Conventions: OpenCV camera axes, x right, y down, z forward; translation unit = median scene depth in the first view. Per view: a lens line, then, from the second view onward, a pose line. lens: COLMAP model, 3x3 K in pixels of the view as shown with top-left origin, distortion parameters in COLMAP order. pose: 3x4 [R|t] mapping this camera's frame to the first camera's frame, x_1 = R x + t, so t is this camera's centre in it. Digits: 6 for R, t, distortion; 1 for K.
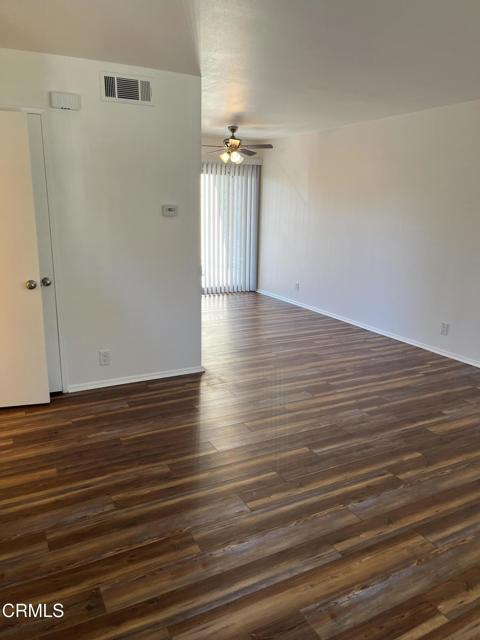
lens RADIAL K [[483.3, 0, 241.3], [0, 483.3, 320.1], [0, 0, 1]] dist [0.005120, -0.000722]
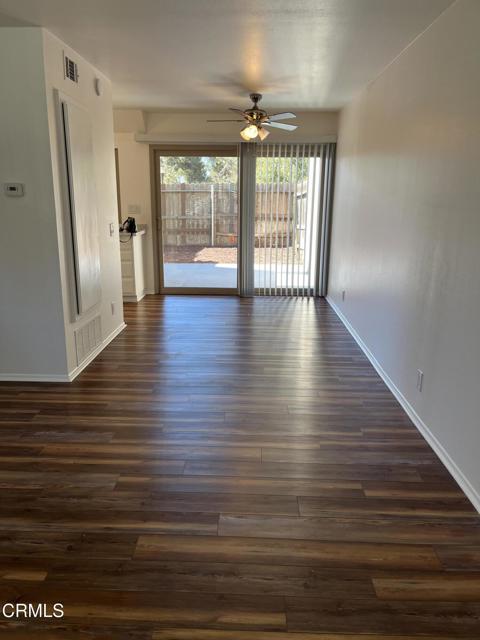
lens RADIAL K [[483.3, 0, 239.6], [0, 483.3, 319.4], [0, 0, 1]] dist [0.005120, -0.000722]
pose [[0.878099, 0.116822, -0.463999, 0.495114], [-0.113190, 0.992929, 0.035784, -0.057759], [0.464898, 0.021098, 0.885113, 0.337045]]
